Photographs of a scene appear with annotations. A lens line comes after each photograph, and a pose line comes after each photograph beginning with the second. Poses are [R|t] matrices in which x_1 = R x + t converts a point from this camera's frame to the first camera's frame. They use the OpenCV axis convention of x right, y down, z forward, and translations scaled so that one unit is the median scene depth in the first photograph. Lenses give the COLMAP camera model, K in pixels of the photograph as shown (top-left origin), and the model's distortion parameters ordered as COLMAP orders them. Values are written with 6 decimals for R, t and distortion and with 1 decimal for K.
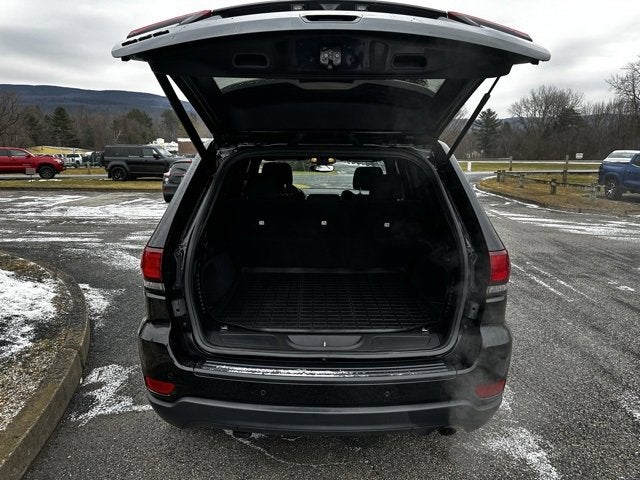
lens RADIAL K [[451.2, 0, 321.5], [0, 451.2, 239.5], [0, 0, 1]] dist [0.023203, -0.027493]
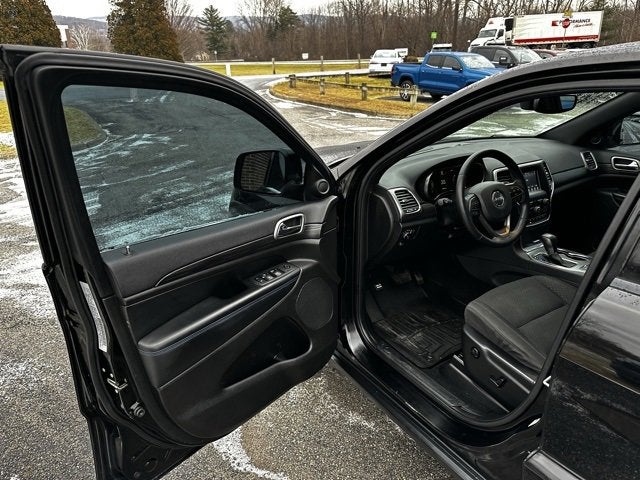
lens RADIAL K [[451.2, 0, 315.8], [0, 451.2, 238.9], [0, 0, 1]] dist [0.023203, -0.027493]
pose [[0.846763, -0.214234, 0.486926, -0.315100], [0.114727, 0.967328, 0.226086, -0.122585], [-0.519452, -0.135578, 0.843675, 0.573610]]
